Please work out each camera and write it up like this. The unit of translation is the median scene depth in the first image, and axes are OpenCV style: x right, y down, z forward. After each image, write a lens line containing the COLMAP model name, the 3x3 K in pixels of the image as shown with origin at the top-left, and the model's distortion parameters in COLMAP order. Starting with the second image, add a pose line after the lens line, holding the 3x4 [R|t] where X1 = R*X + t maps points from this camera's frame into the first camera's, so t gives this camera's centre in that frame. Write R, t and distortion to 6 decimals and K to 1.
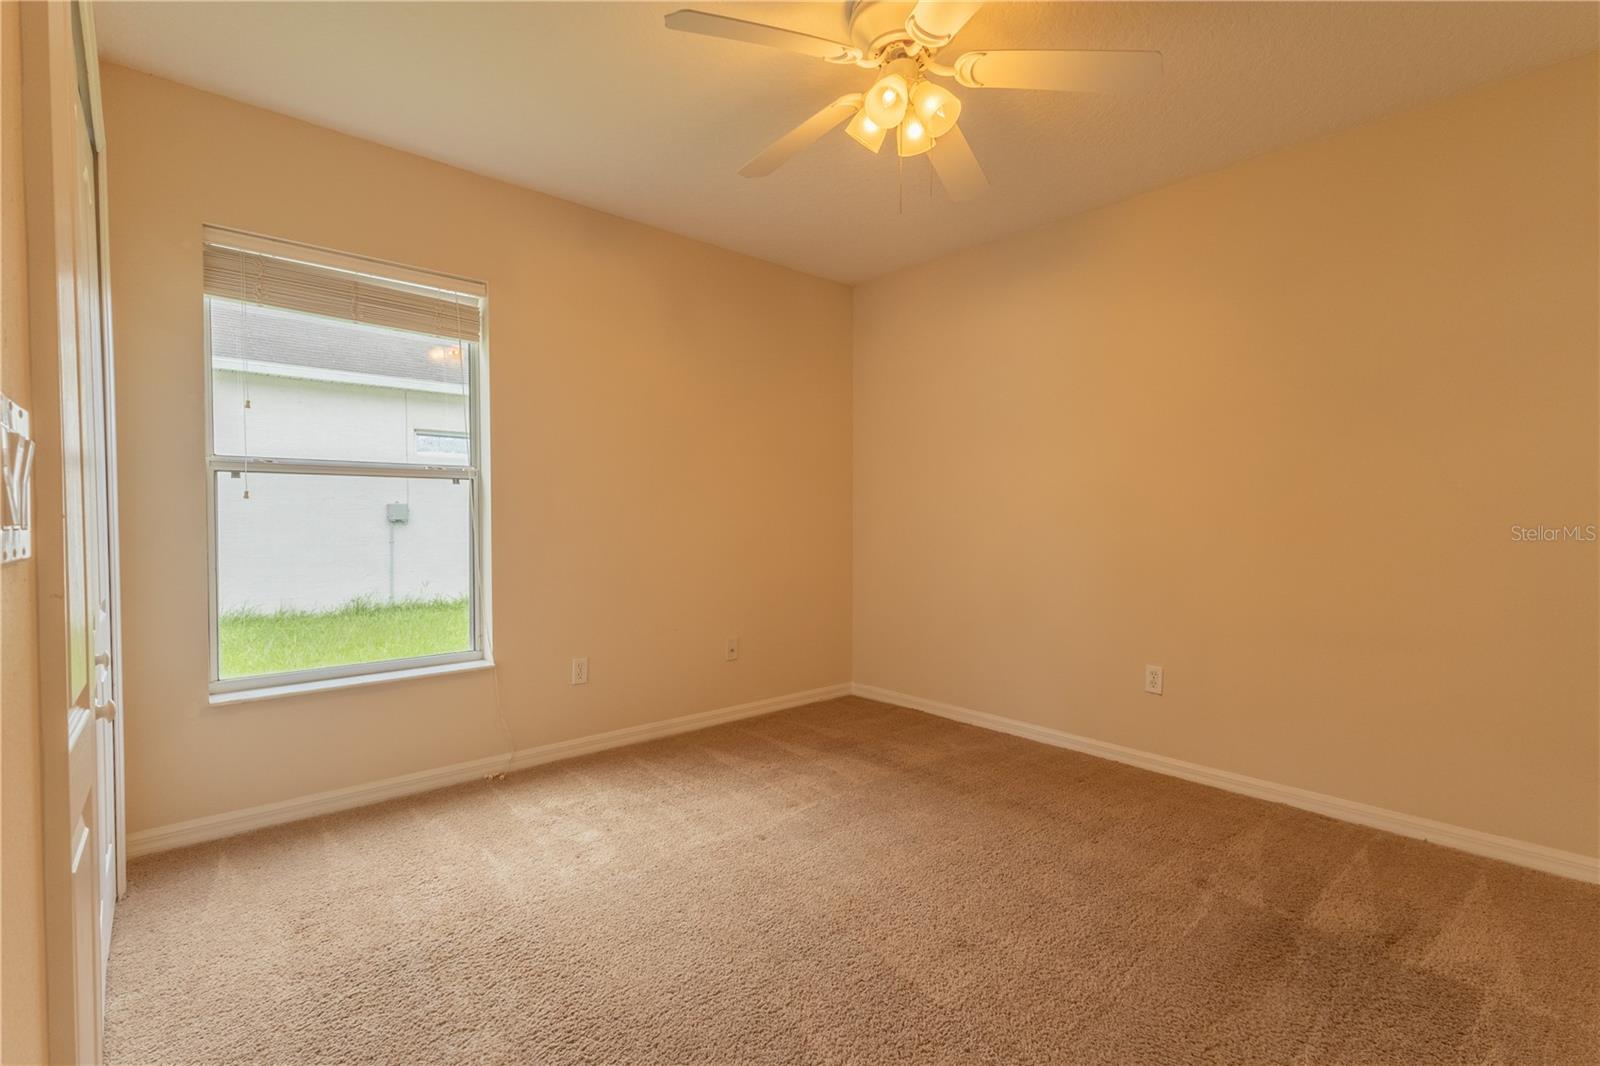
lens RADIAL K [[742.6, 0, 792.2], [0, 742.6, 531.2], [0, 0, 1]] dist [0.002333, 0.003062]
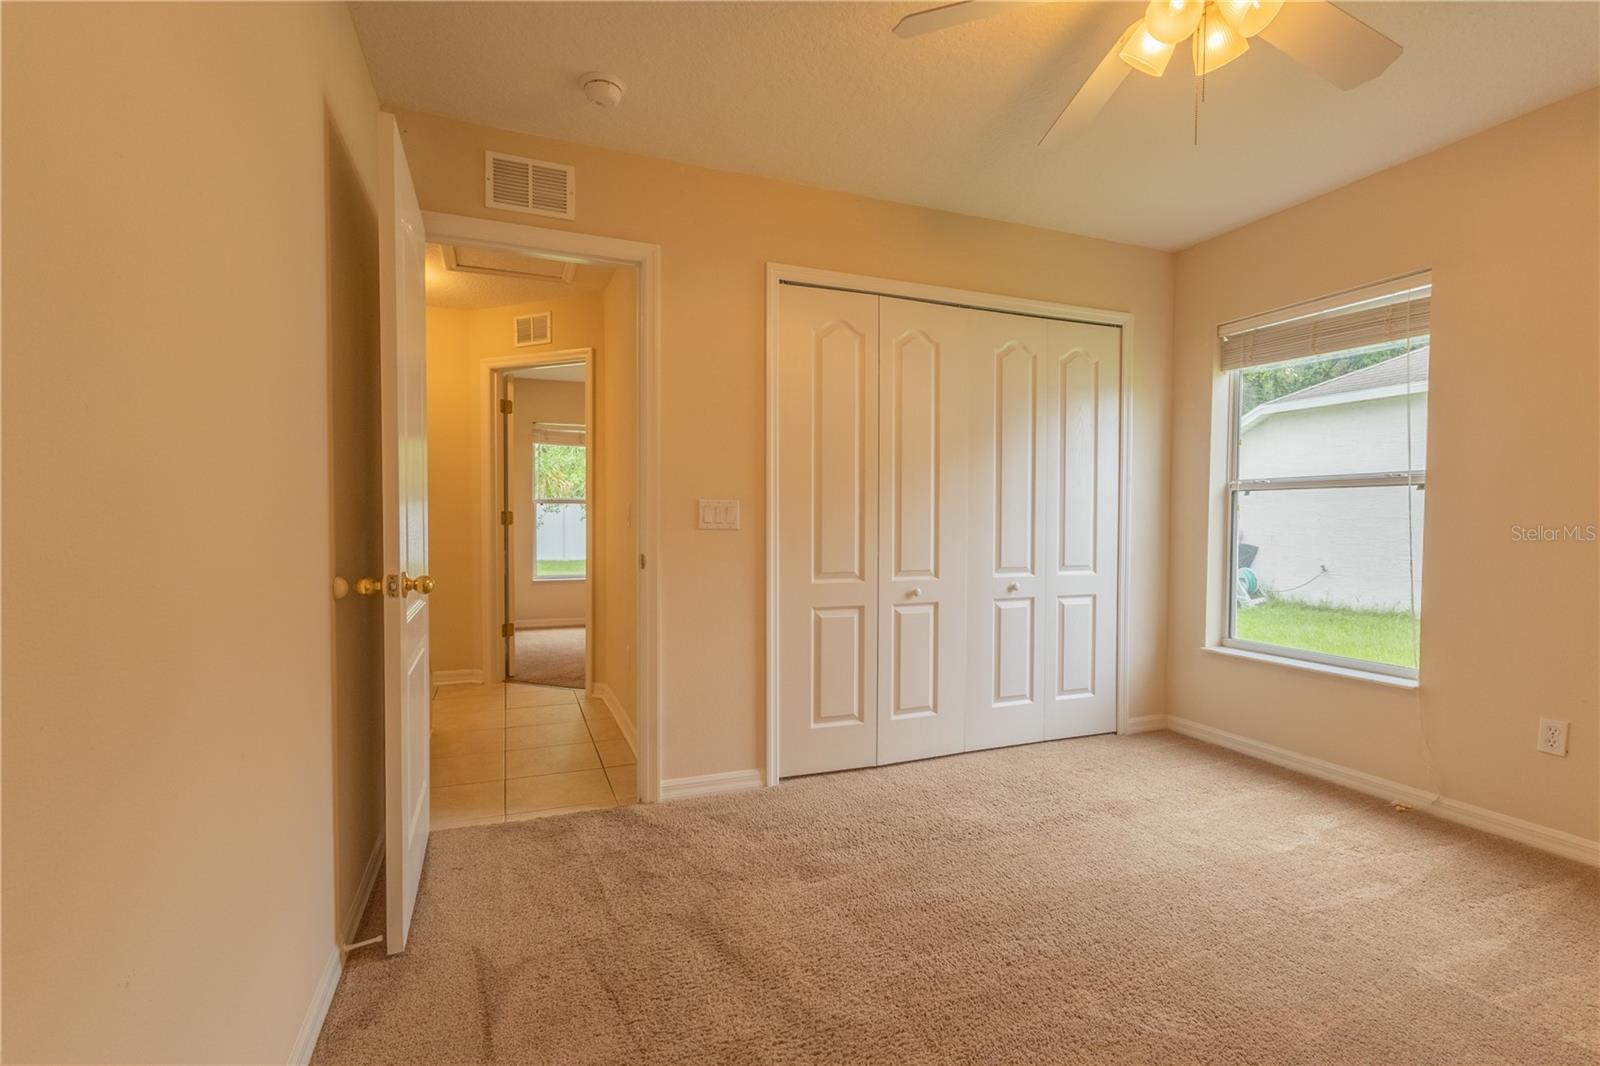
lens RADIAL K [[742.6, 0, 803.5], [0, 742.6, 530.9], [0, 0, 1]] dist [0.002333, 0.003062]
pose [[-0.340877, 0.012530, -0.940024, 0.767849], [-0.023005, 0.999501, 0.021665, -0.015549], [0.939826, 0.029011, -0.340419, 0.647209]]
